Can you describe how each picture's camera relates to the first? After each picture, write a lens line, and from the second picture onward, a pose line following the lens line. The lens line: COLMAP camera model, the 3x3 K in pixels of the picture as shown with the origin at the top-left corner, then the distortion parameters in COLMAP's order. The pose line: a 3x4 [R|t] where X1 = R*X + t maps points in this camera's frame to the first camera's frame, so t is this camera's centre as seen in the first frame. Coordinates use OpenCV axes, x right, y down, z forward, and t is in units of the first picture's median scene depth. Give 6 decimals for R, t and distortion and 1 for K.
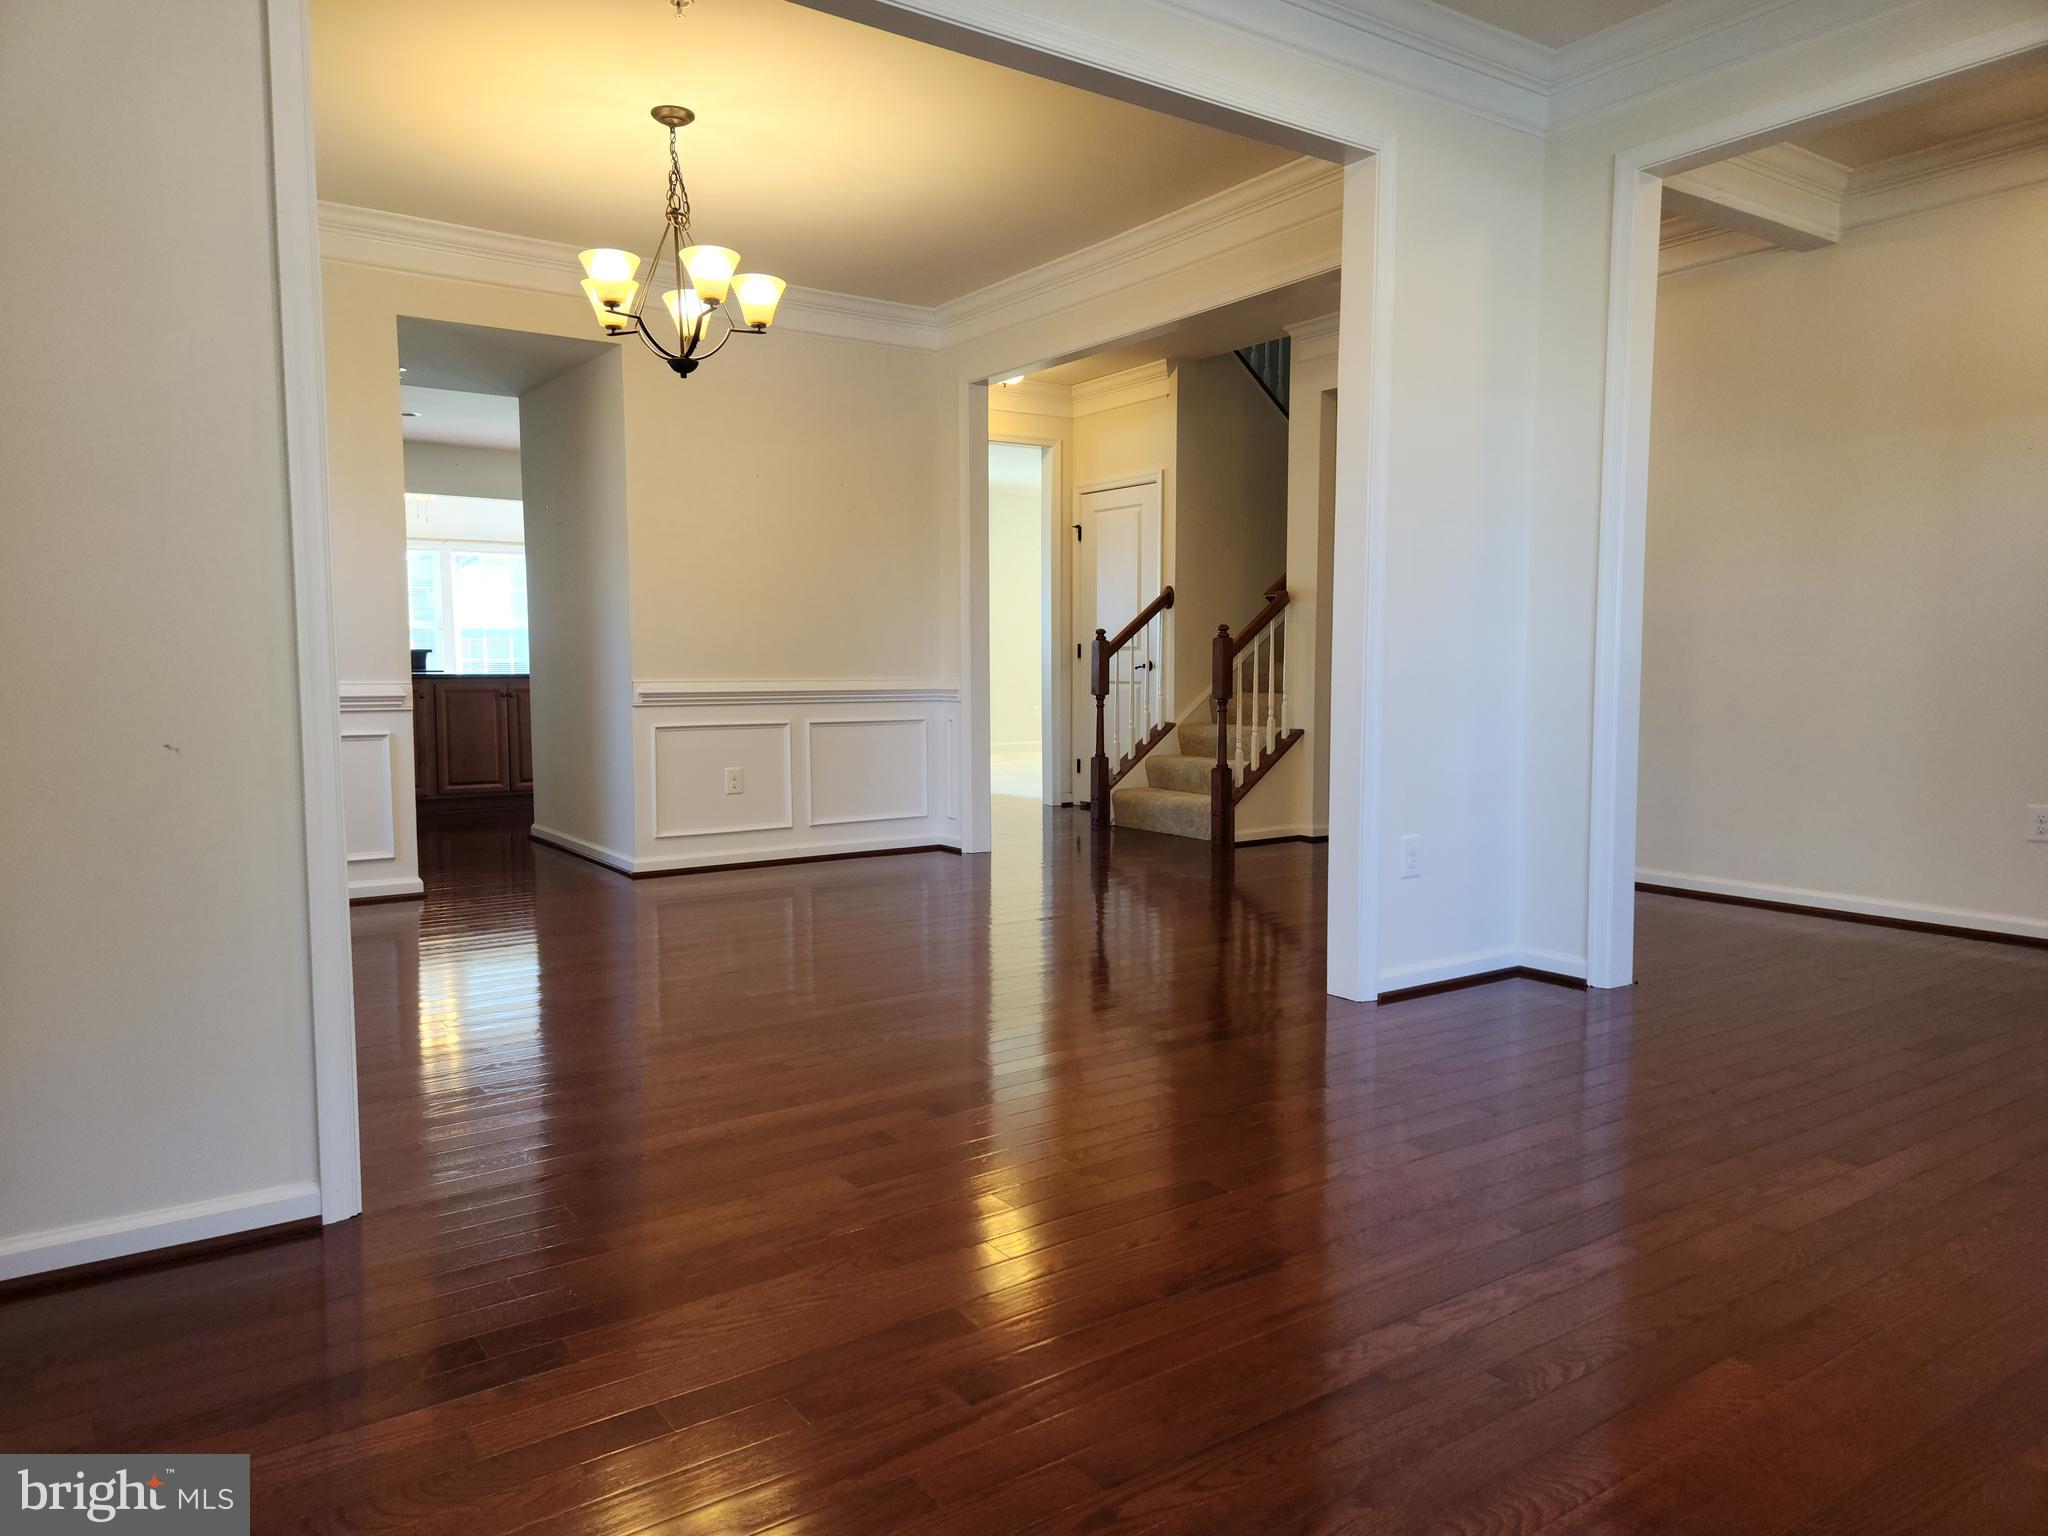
lens RADIAL K [[1366.0, 0, 1042.9], [0, 1366.0, 769.5], [0, 0, 1]] dist [0.028596, -0.008621]
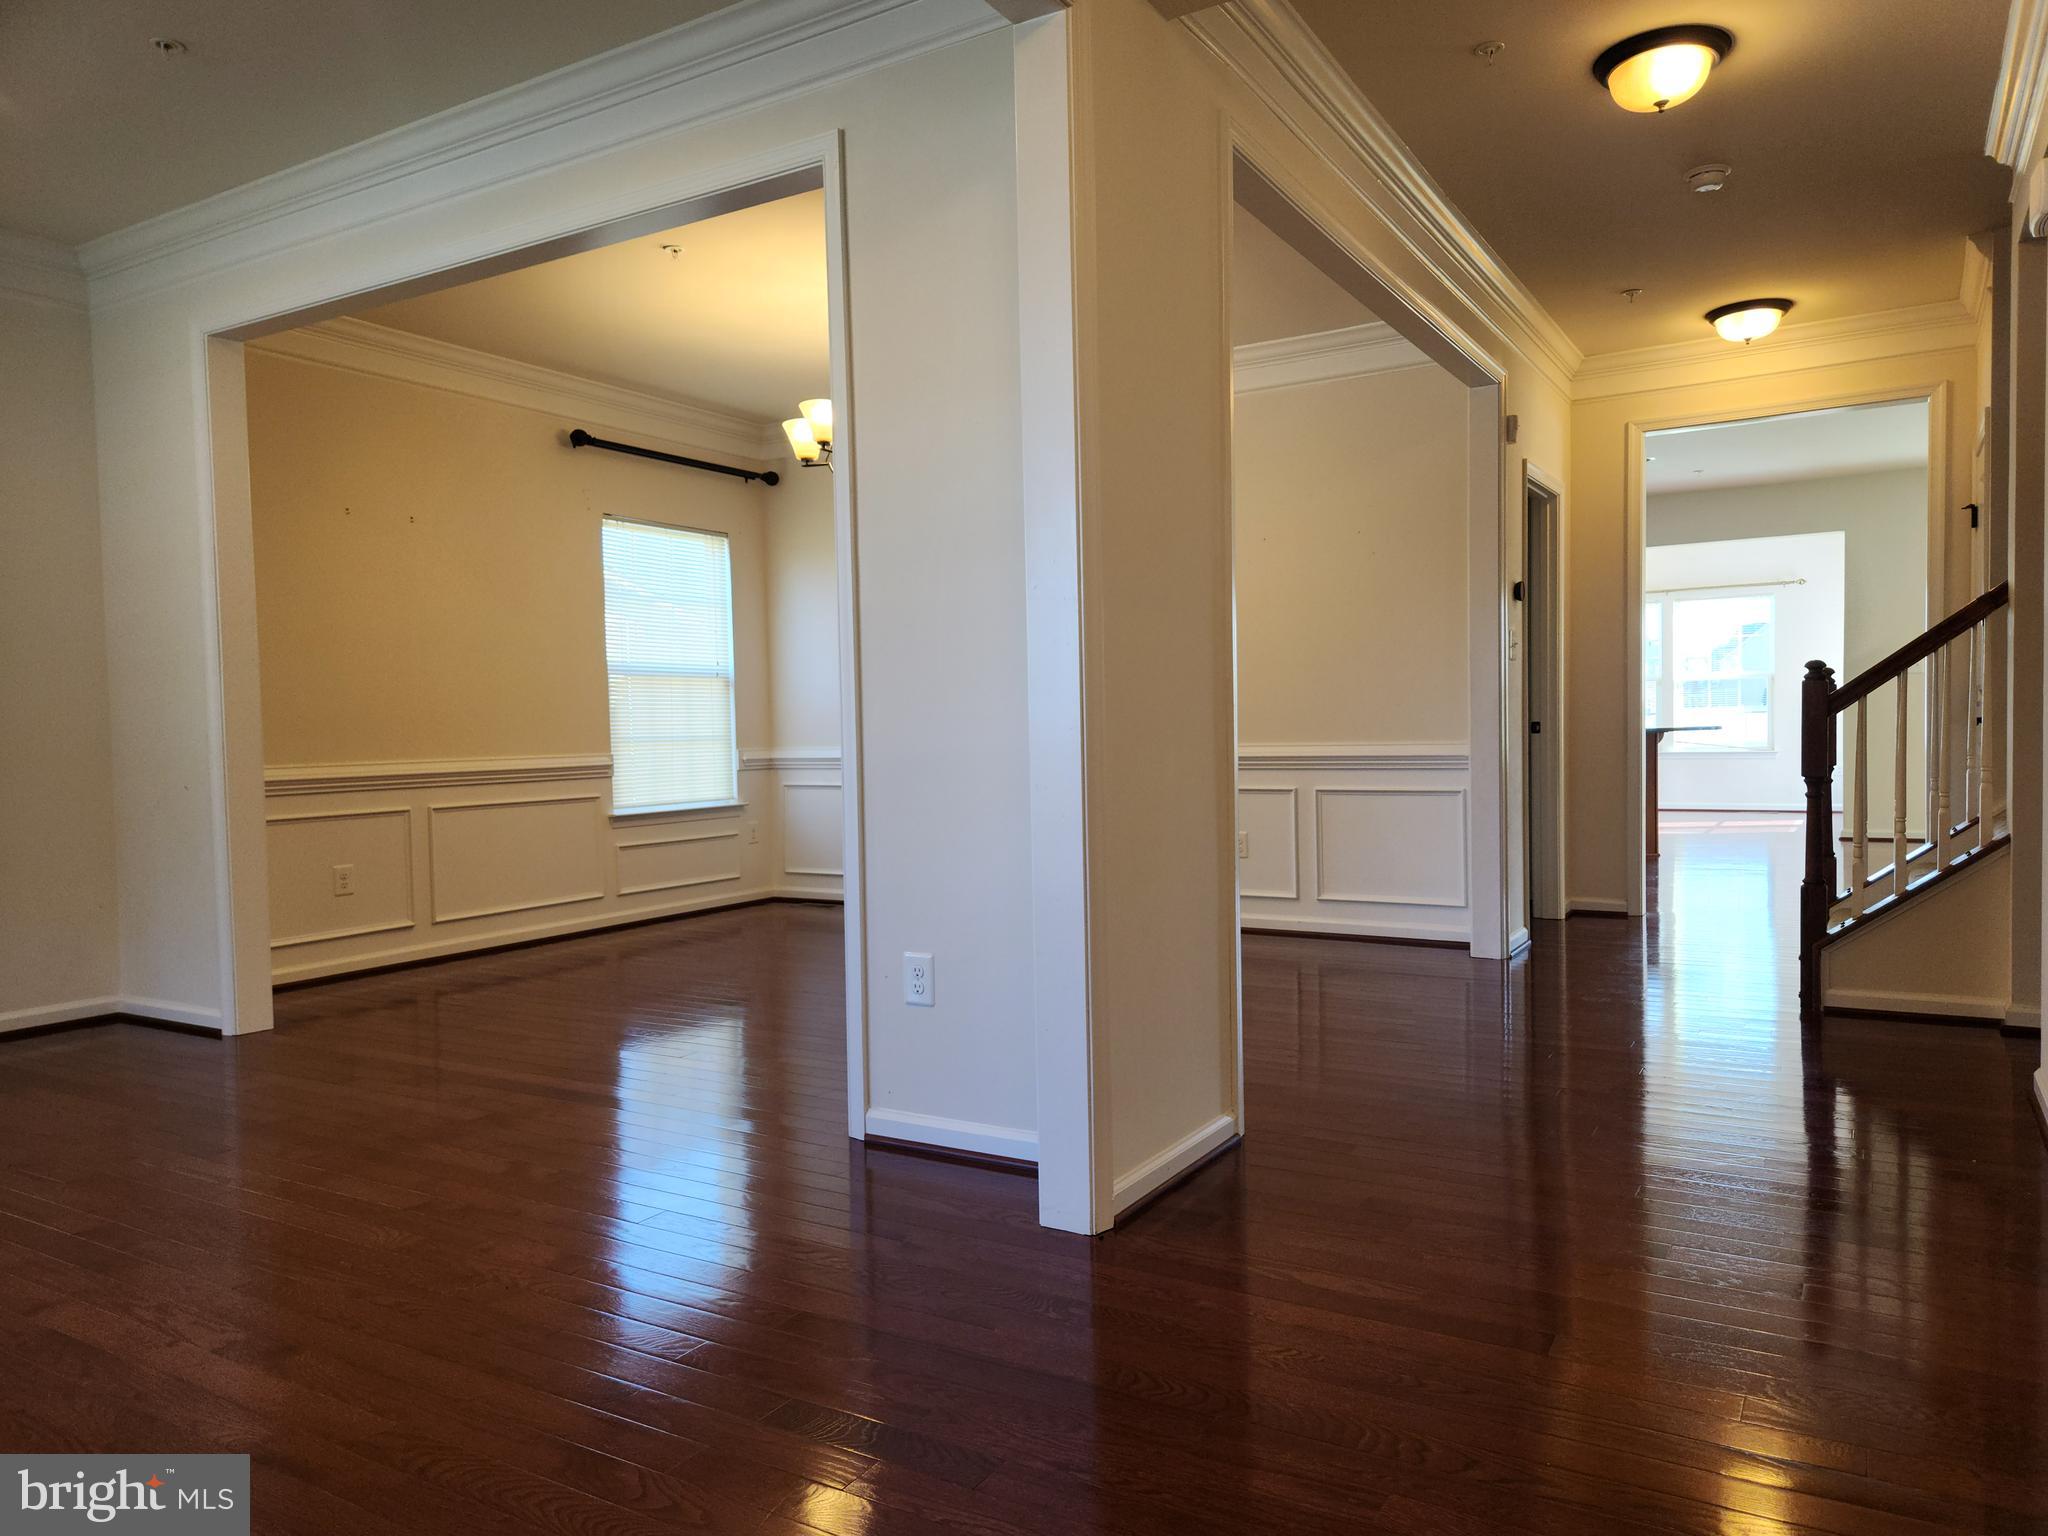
lens RADIAL K [[1366.0, 0, 1042.0], [0, 1366.0, 773.9], [0, 0, 1]] dist [0.028596, -0.008621]
pose [[0.400919, 0.026063, -0.915743, 0.576811], [-0.054985, 0.998478, 0.004345, -0.036651], [0.914462, 0.048610, 0.401742, 0.406463]]
